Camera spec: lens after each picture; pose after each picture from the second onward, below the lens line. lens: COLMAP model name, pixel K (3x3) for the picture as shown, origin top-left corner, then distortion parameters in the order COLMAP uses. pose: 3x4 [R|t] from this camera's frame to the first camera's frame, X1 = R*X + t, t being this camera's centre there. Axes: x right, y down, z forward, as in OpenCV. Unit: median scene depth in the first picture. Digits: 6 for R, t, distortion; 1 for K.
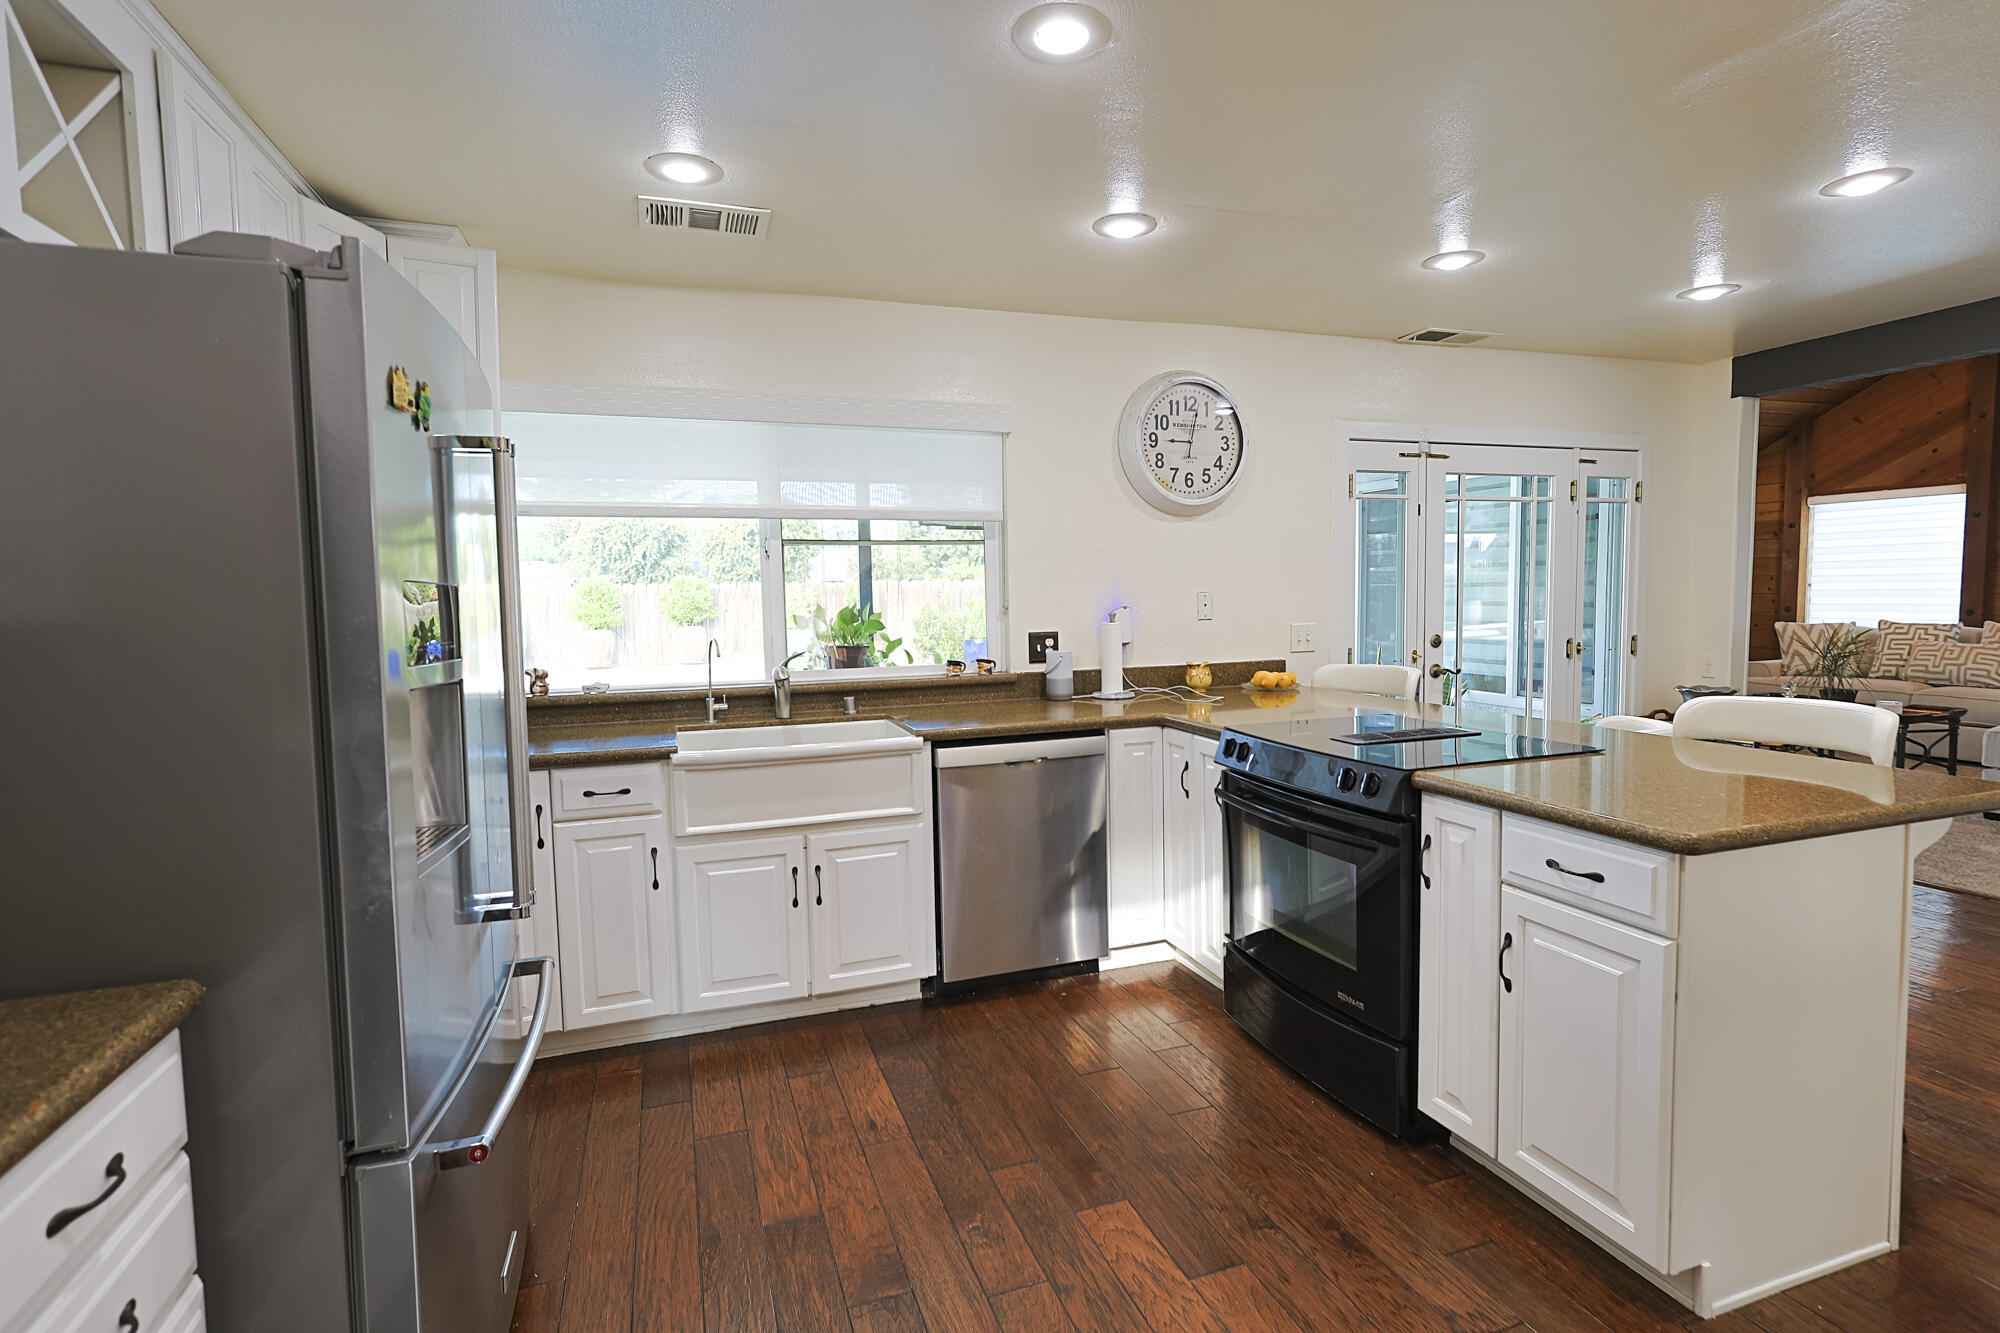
lens RADIAL K [[975.1, 0, 1004.9], [0, 975.1, 667.8], [0, 0, 1]] dist [-0.001463, 0.000245]
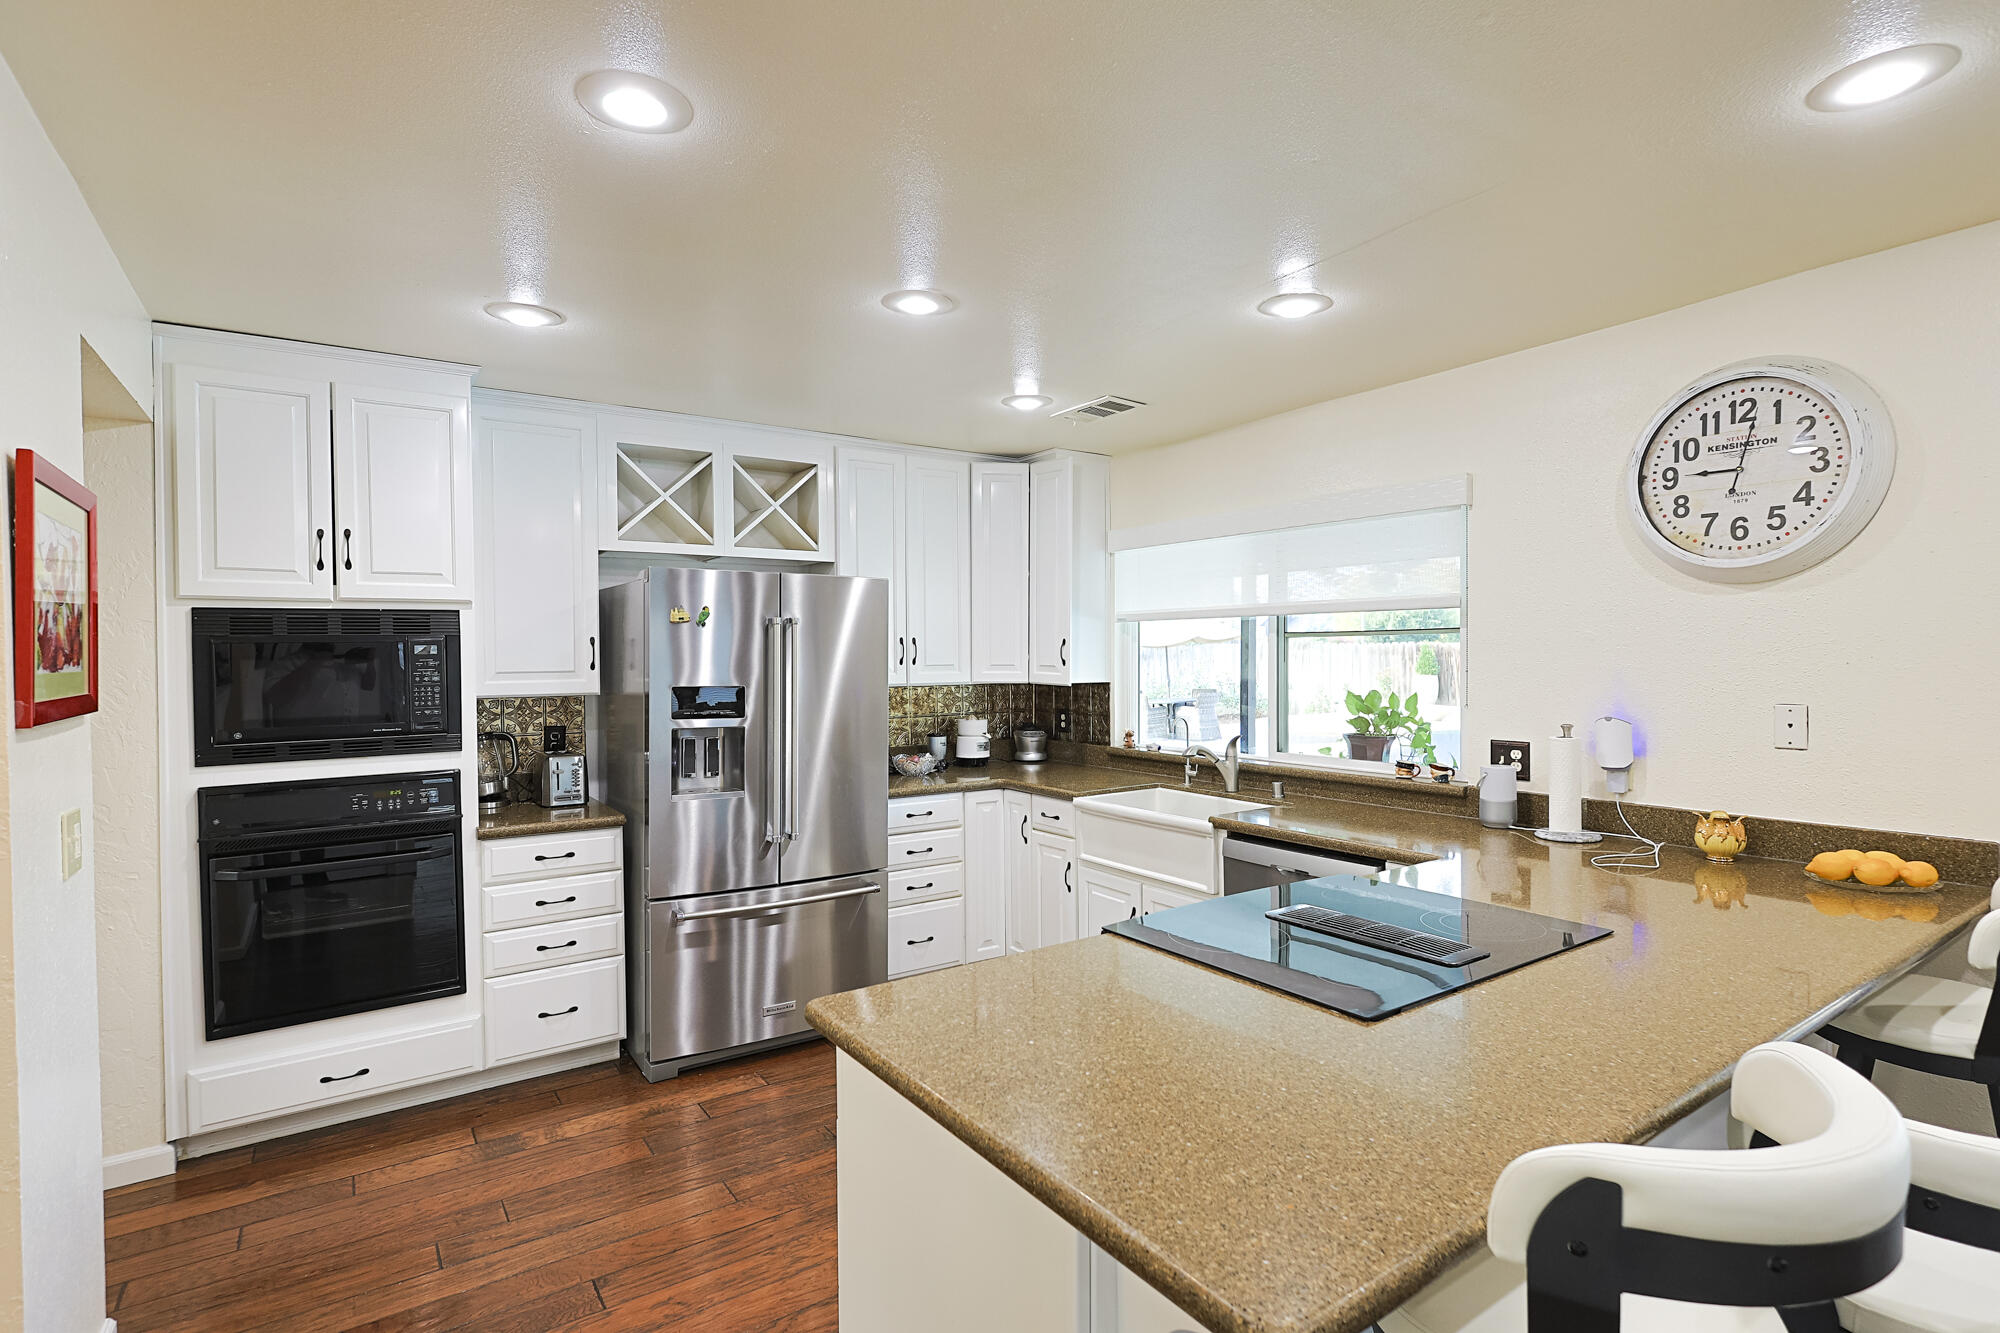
lens RADIAL K [[975.1, 0, 1004.9], [0, 975.1, 667.8], [0, 0, 1]] dist [-0.001463, 0.000245]
pose [[0.274834, 0.027763, -0.961091, 0.685207], [-0.081090, 0.996691, 0.005603, -0.066592], [0.958066, 0.076395, 0.276176, 0.371961]]
